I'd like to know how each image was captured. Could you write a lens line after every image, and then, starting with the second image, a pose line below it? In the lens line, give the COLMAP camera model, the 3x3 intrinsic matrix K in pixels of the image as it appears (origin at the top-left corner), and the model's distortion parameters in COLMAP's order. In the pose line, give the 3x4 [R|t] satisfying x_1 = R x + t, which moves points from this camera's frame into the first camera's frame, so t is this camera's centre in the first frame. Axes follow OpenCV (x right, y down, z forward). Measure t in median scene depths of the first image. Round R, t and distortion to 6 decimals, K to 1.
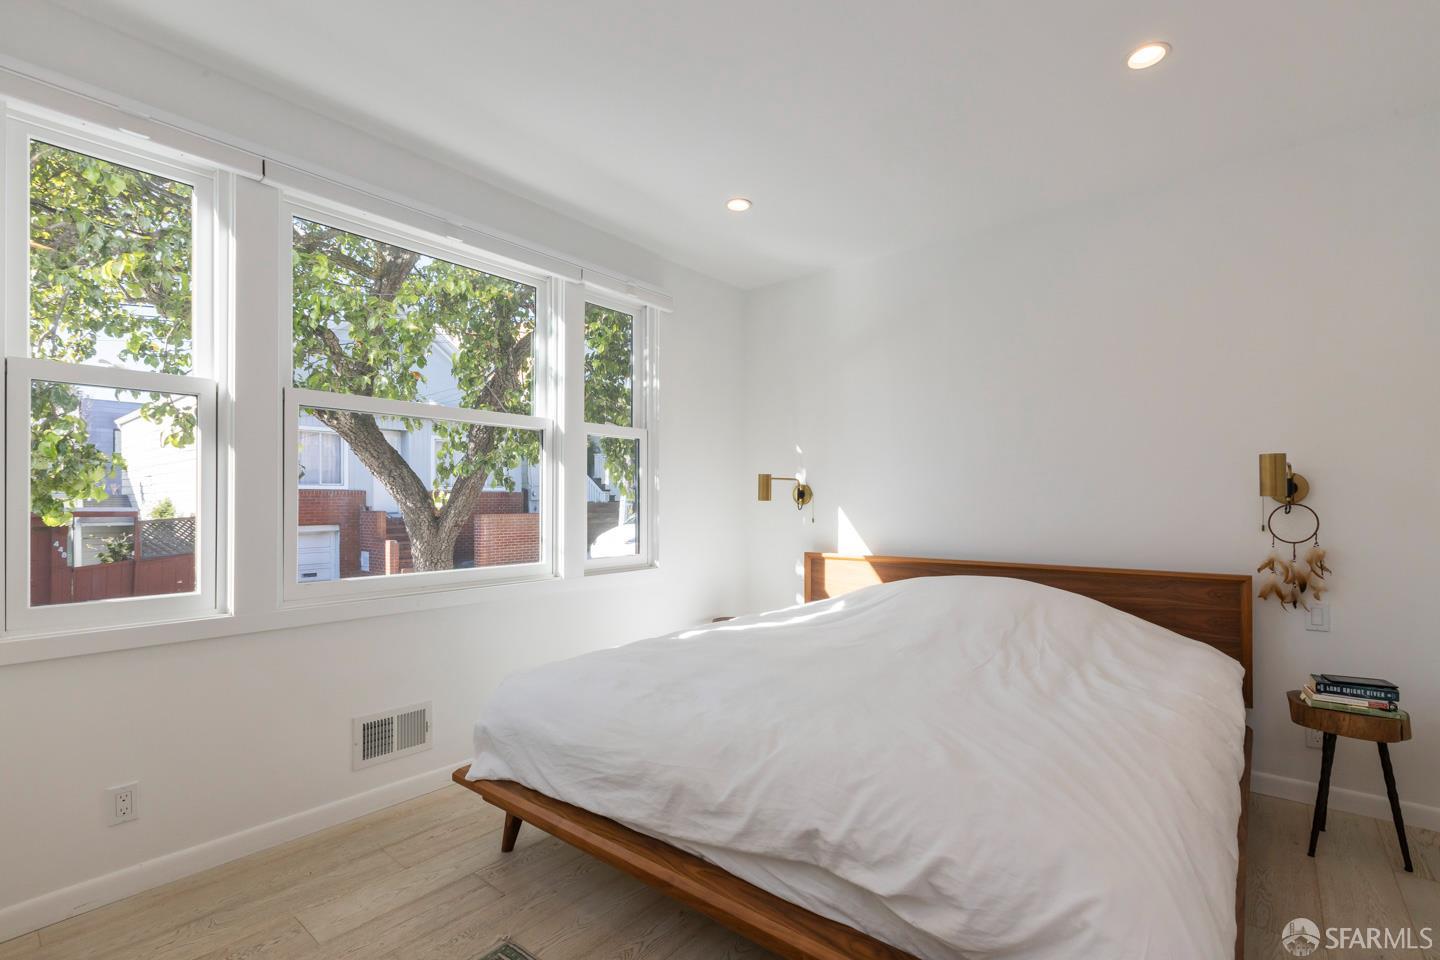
lens RADIAL K [[654.6, 0, 726.5], [0, 654.6, 492.1], [0, 0, 1]] dist [0.000674, -0.000057]
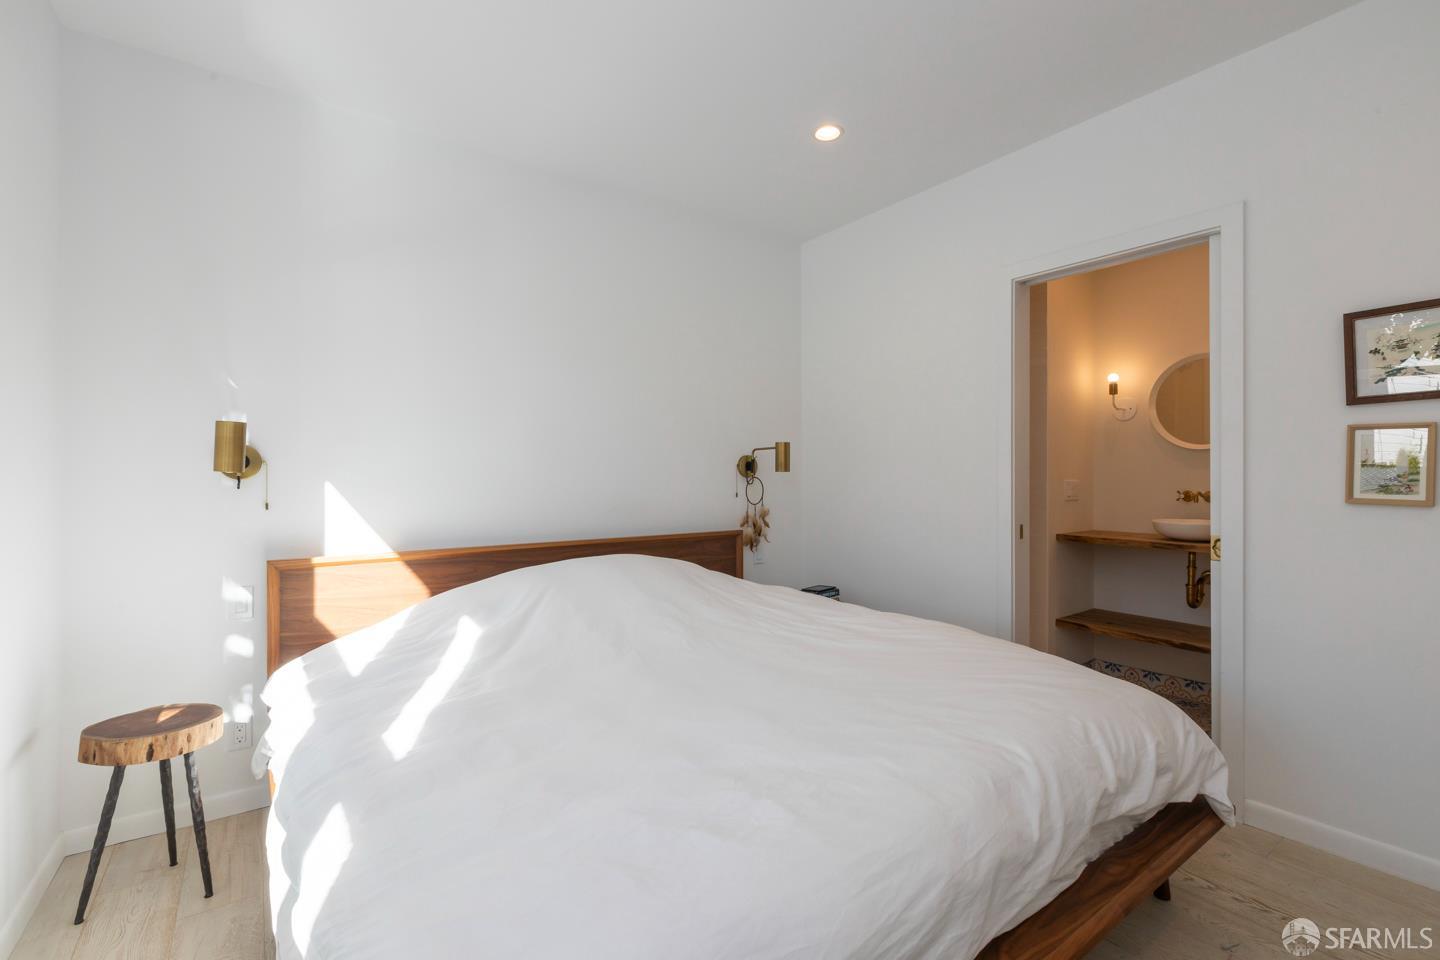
lens RADIAL K [[654.6, 0, 728.2], [0, 654.6, 473.7], [0, 0, 1]] dist [0.000674, -0.000057]
pose [[0.228484, 0.004494, 0.973537, -0.531712], [-0.016635, 0.999861, -0.000712, 0.011733], [-0.973405, -0.016033, 0.228527, 0.707908]]
